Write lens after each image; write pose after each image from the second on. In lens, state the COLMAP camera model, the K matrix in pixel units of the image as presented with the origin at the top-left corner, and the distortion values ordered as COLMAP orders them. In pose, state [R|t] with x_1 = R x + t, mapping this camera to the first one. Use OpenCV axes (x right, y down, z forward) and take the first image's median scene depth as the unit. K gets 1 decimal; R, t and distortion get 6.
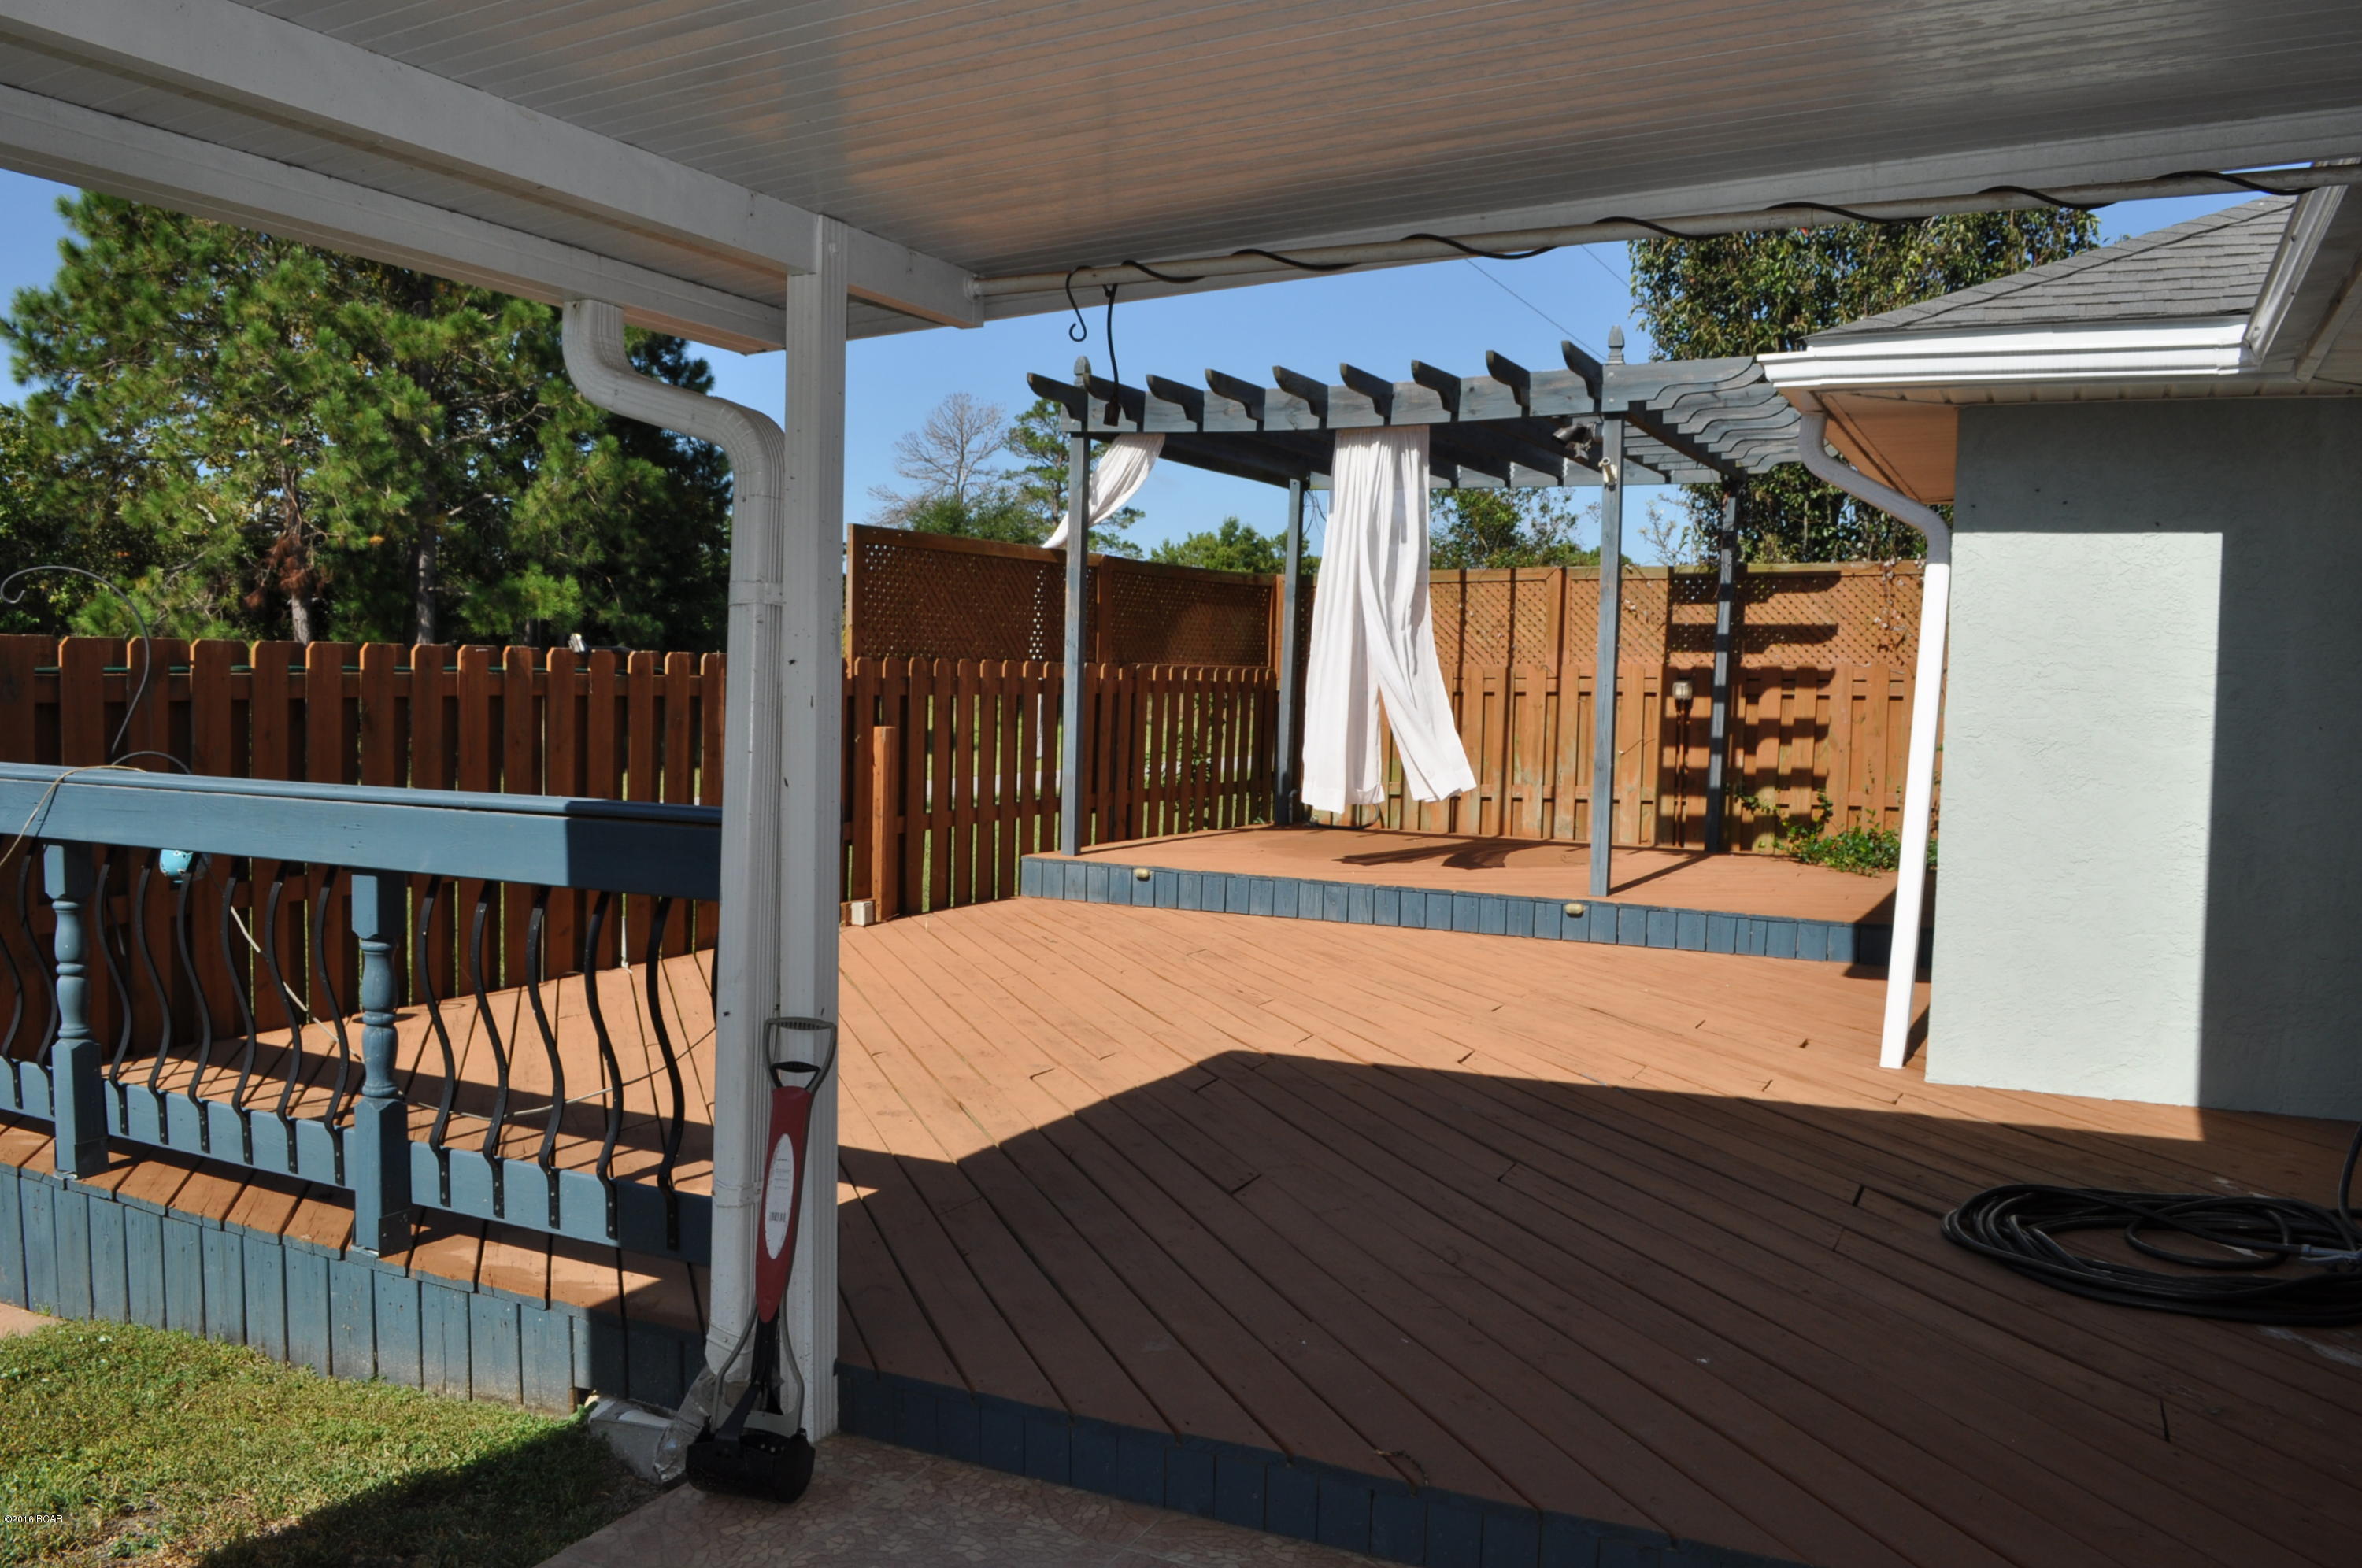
lens RADIAL K [[1928.4, 0, 1181.0], [0, 1928.4, 784.0], [0, 0, 1]] dist [-0.073154, -0.006624]
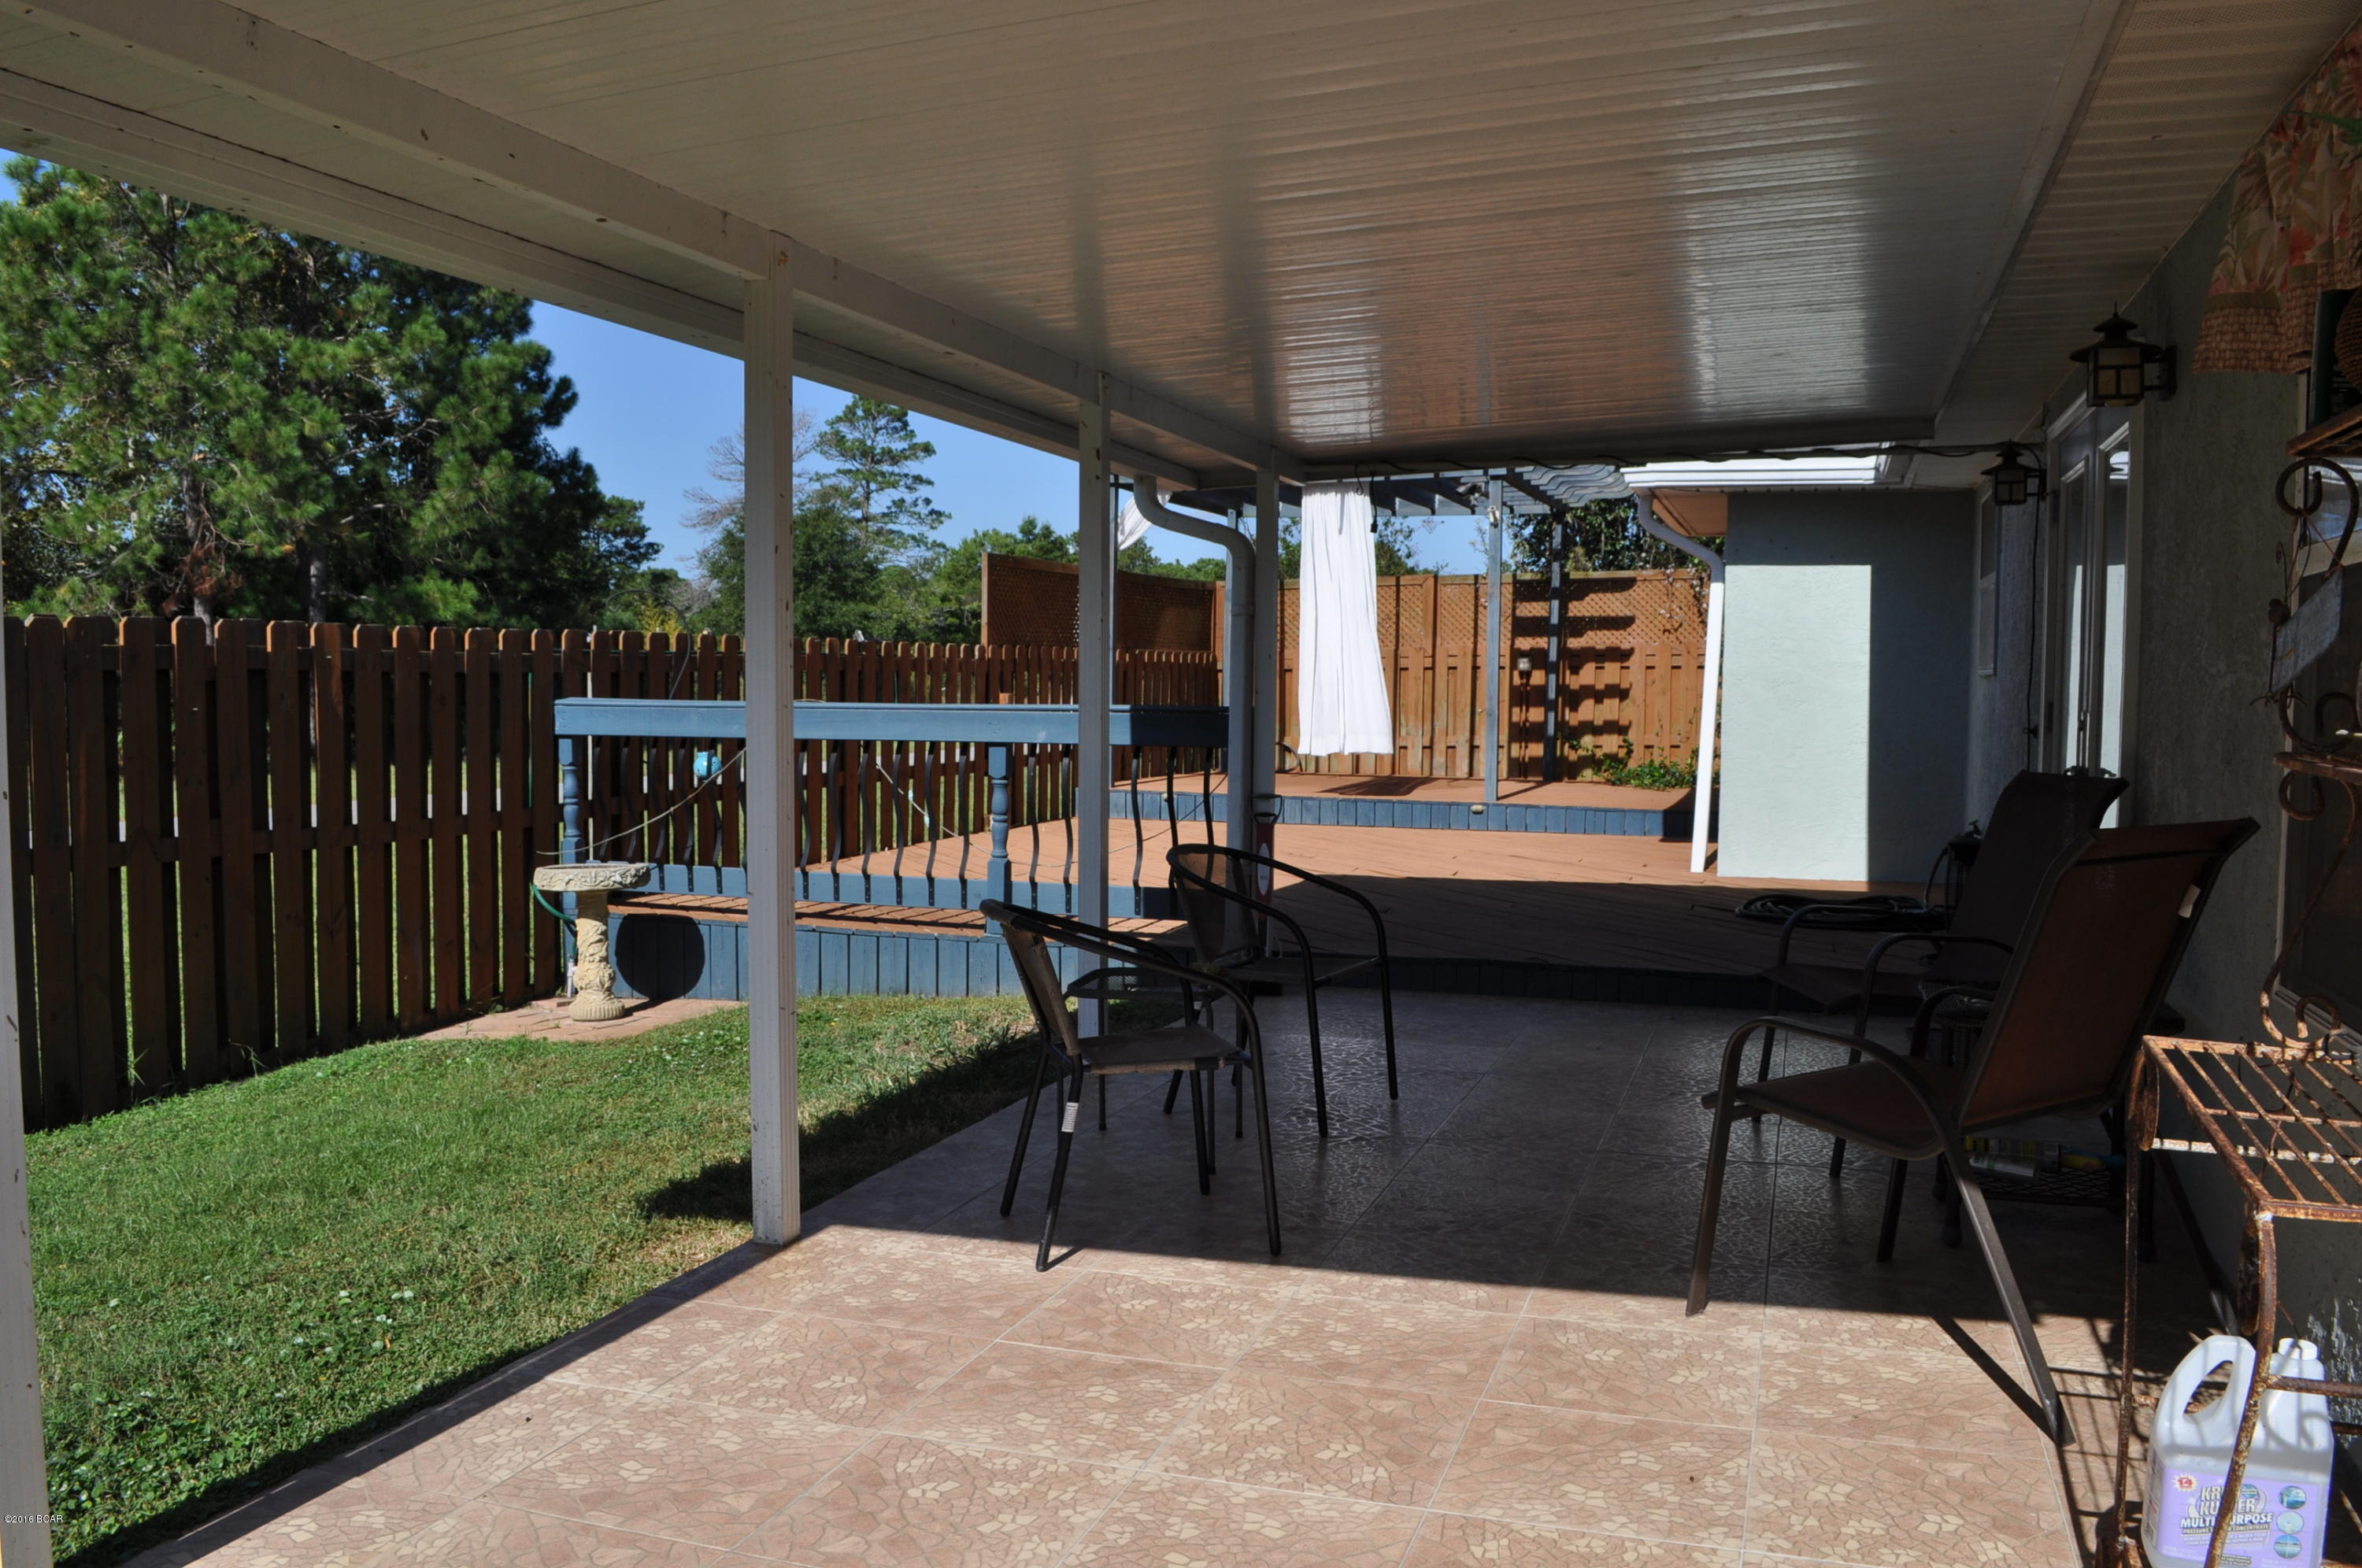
lens RADIAL K [[1928.4, 0, 1181.0], [0, 1928.4, 784.0], [0, 0, 1]] dist [-0.073154, -0.006624]
pose [[0.992677, -0.019140, 0.119273, -0.147304], [0.018757, 0.999815, 0.004329, 0.025511], [-0.119333, -0.002060, 0.992852, -0.333405]]
